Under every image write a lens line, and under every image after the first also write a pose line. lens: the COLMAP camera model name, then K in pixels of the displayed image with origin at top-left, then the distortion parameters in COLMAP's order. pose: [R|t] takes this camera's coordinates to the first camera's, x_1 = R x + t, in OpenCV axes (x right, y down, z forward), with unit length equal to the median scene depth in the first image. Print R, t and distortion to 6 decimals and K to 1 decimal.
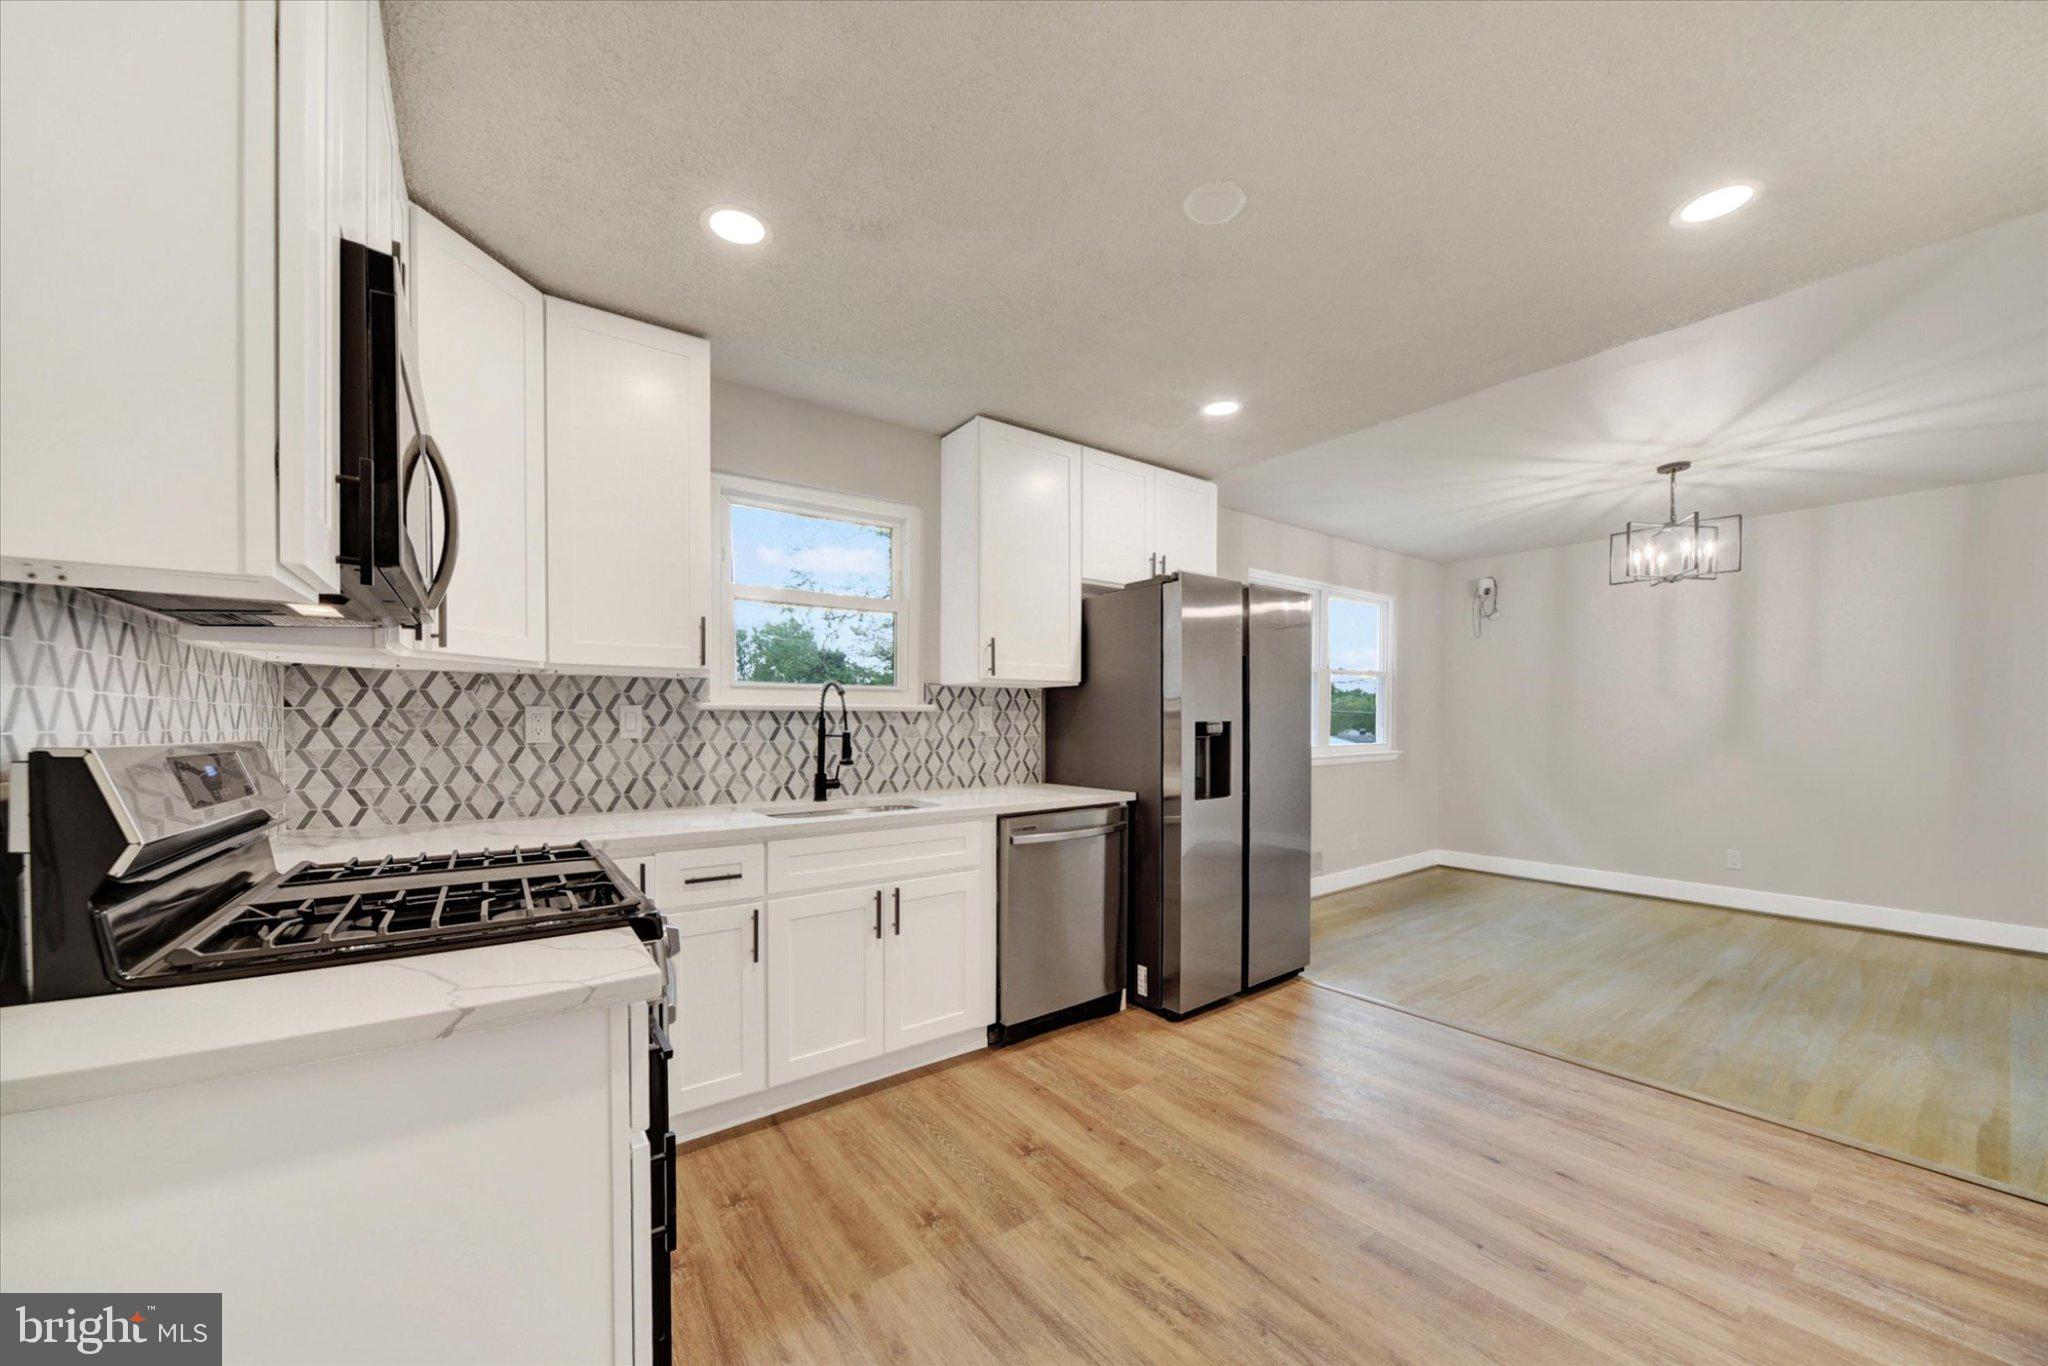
lens RADIAL K [[758.2, 0, 1027.6], [0, 758.2, 726.4], [0, 0, 1]] dist [-0.000972, 0.000156]
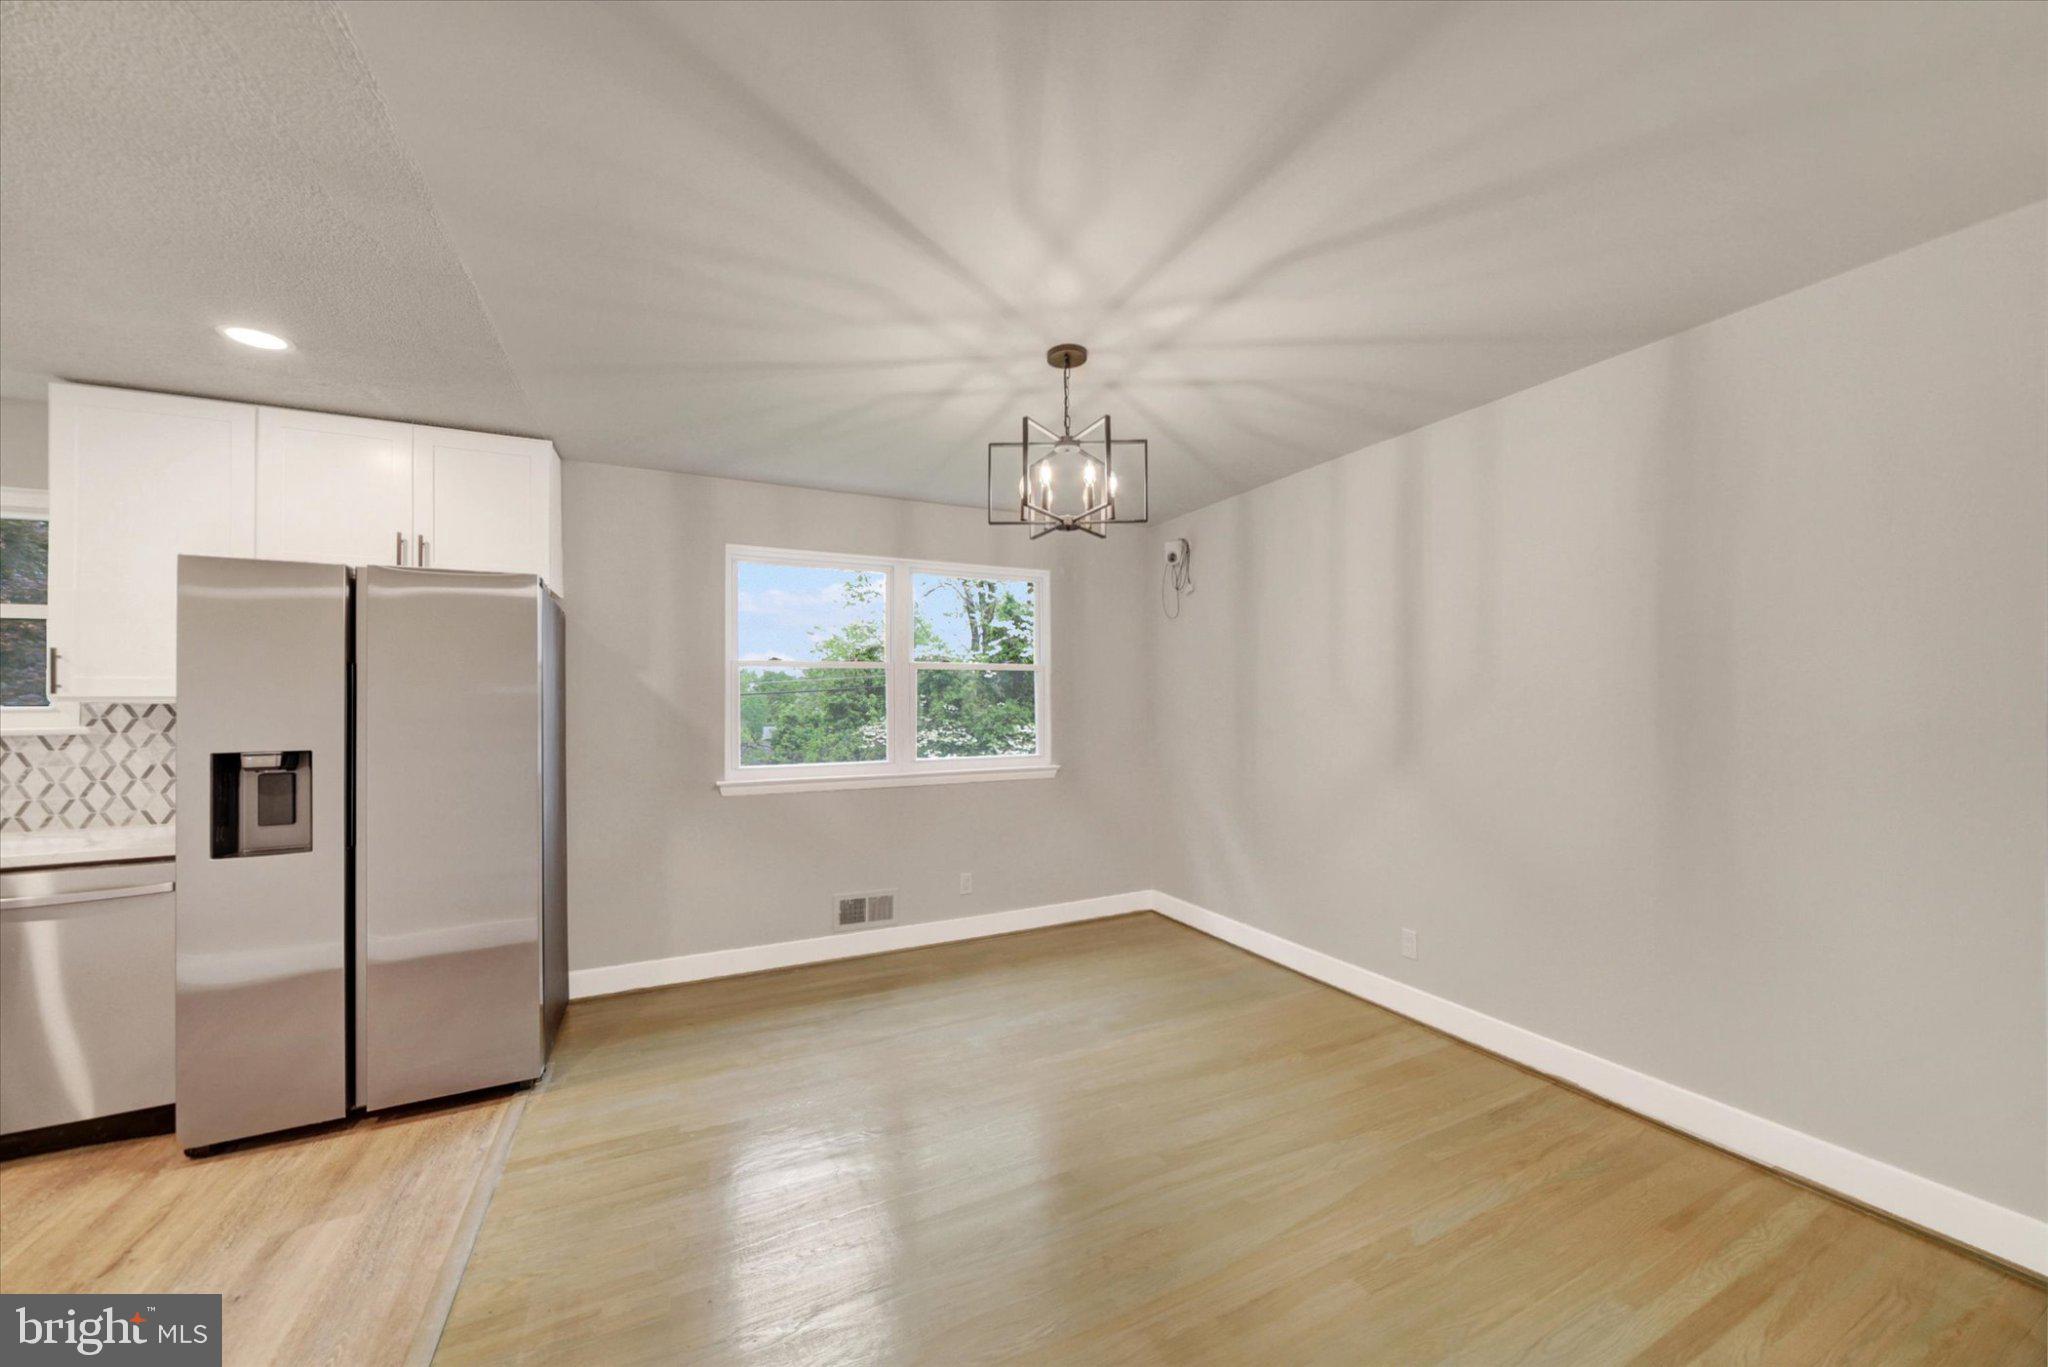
lens RADIAL K [[727.8, 0, 1022.0], [0, 727.8, 693.4], [0, 0, 1]] dist [0.000462, -0.002912]
pose [[0.976441, -0.011850, -0.215457, 1.223366], [0.006071, 0.999604, -0.027466, -0.042692], [0.215697, 0.025511, 0.976127, 0.505044]]
